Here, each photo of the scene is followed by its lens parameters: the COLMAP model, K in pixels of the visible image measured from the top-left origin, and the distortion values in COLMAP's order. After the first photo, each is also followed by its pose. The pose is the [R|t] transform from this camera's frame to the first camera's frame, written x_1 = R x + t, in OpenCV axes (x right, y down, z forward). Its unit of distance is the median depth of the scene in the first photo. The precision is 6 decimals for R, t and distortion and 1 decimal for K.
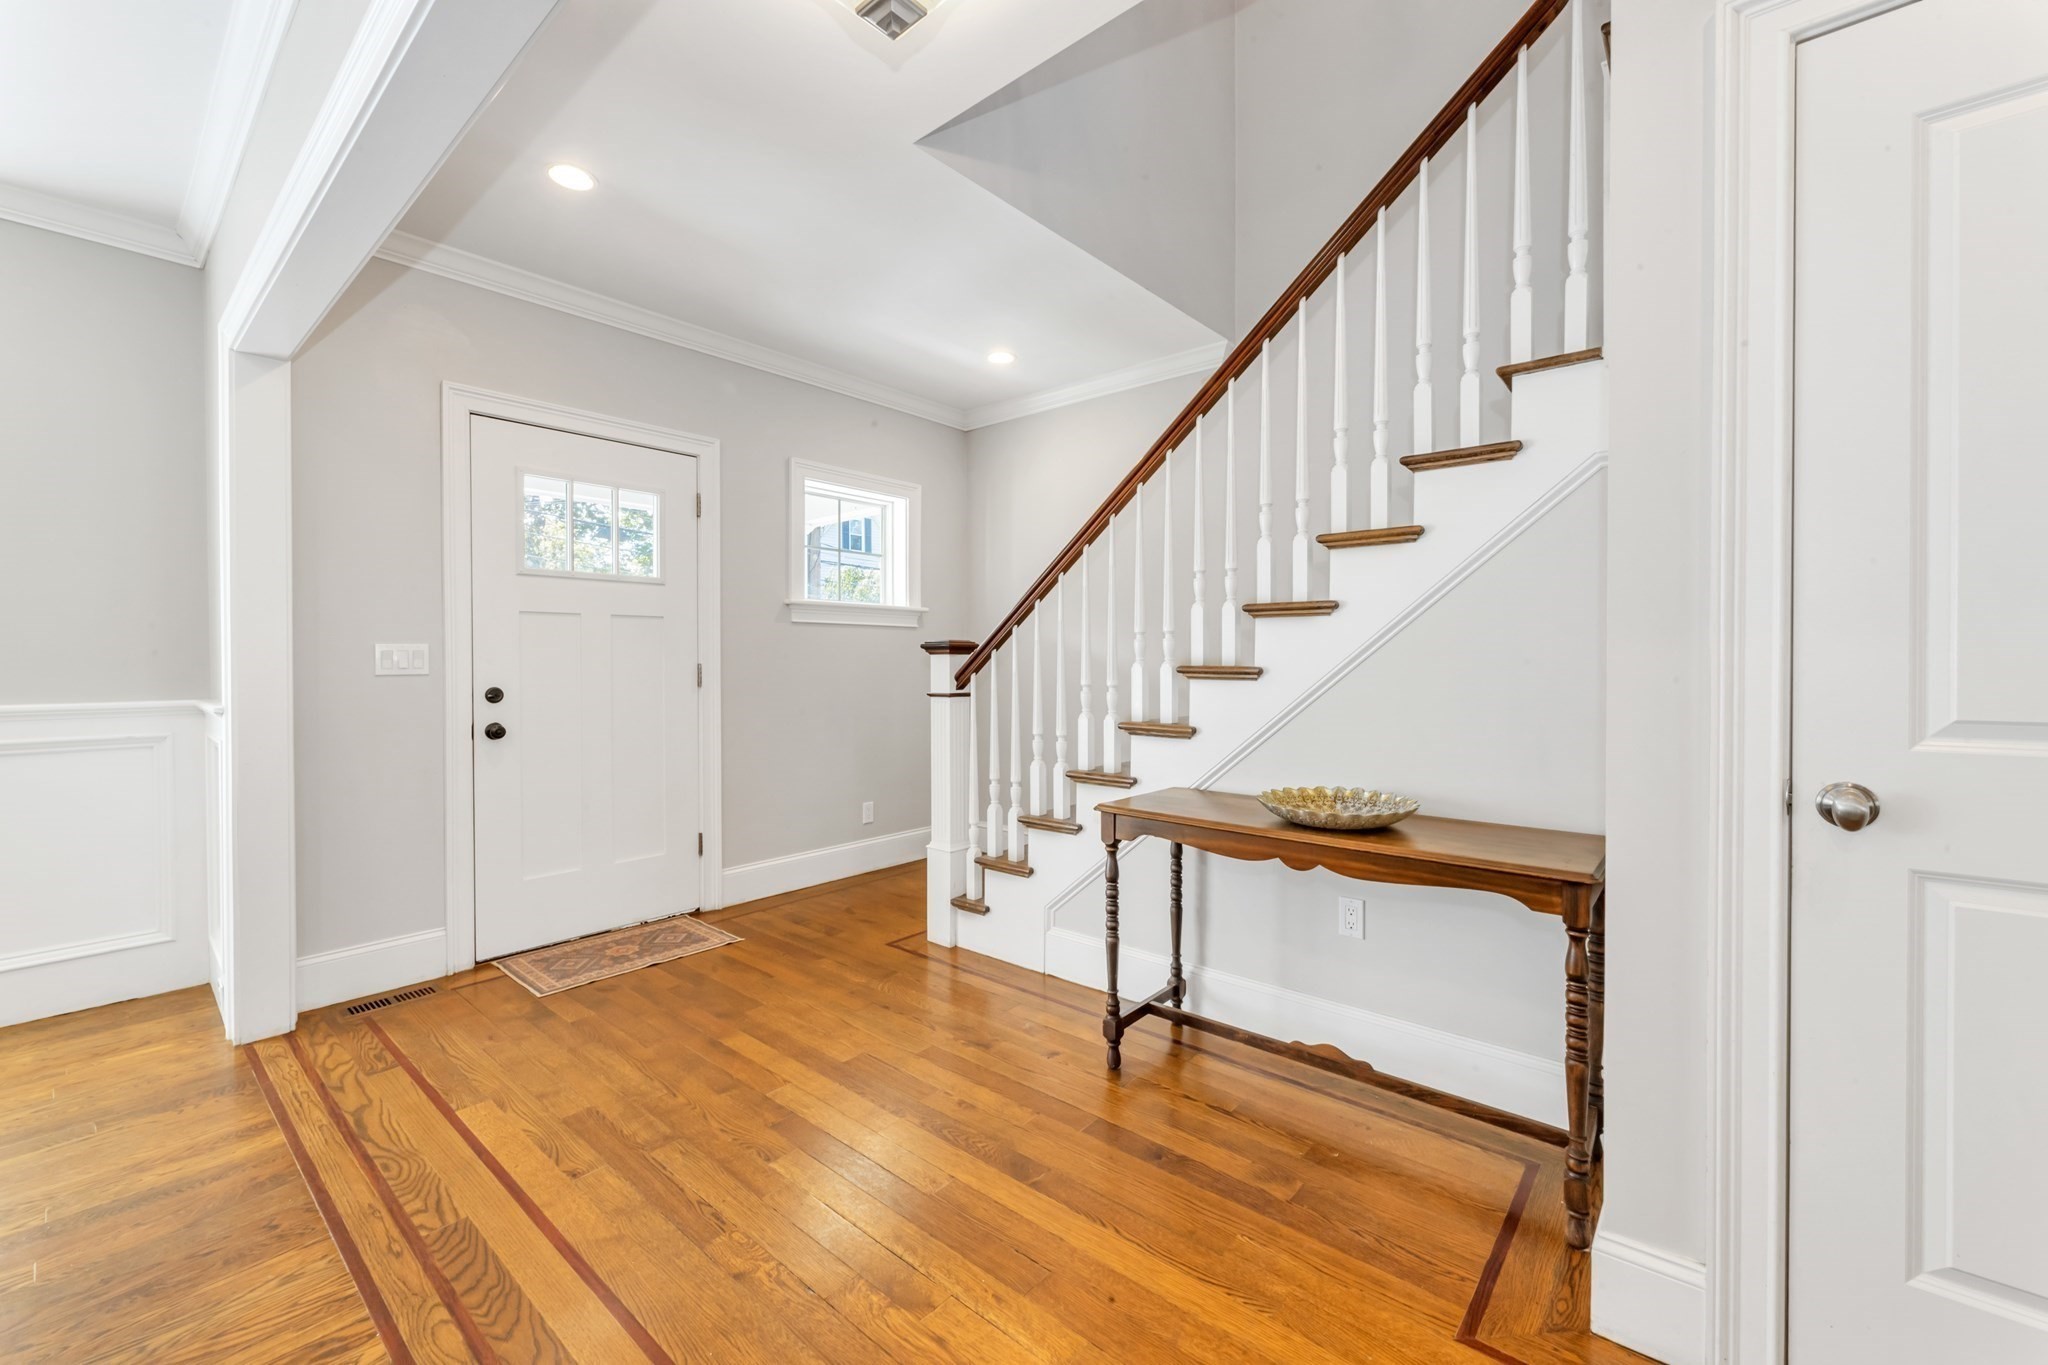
lens RADIAL K [[830.9, 0, 1038.4], [0, 830.9, 671.0], [0, 0, 1]] dist [-0.000348, -0.000092]
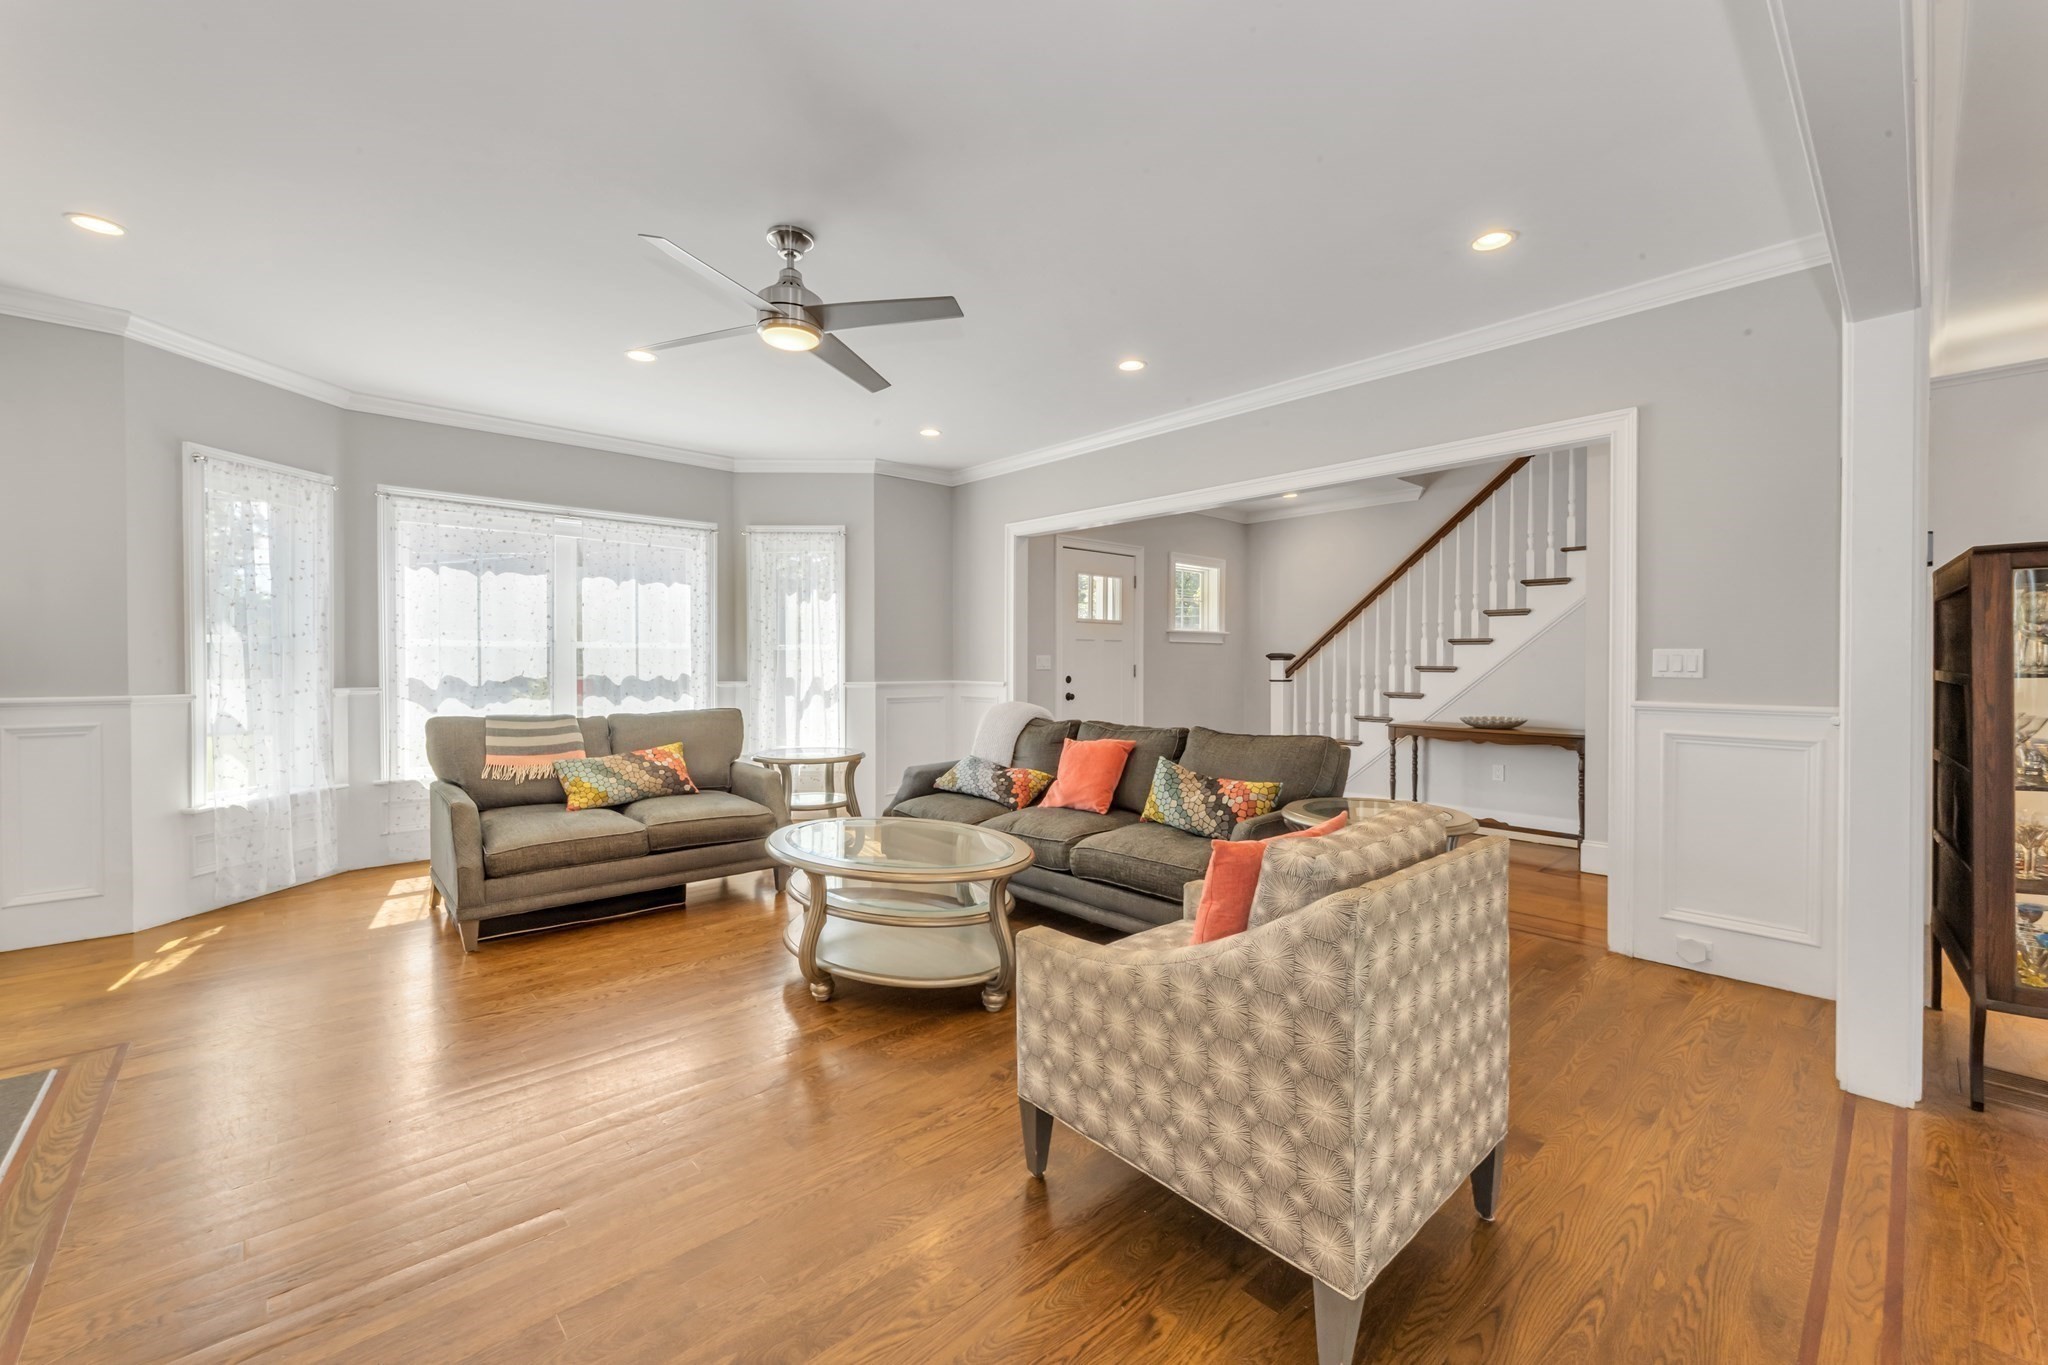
lens RADIAL K [[830.9, 0, 1038.4], [0, 830.9, 671.0], [0, 0, 1]] dist [-0.000348, -0.000092]
pose [[0.991445, 0.003037, -0.130489, -0.575272], [-0.003153, 0.999995, -0.000689, 0.011610], [0.130486, 0.001095, 0.991450, -1.421436]]
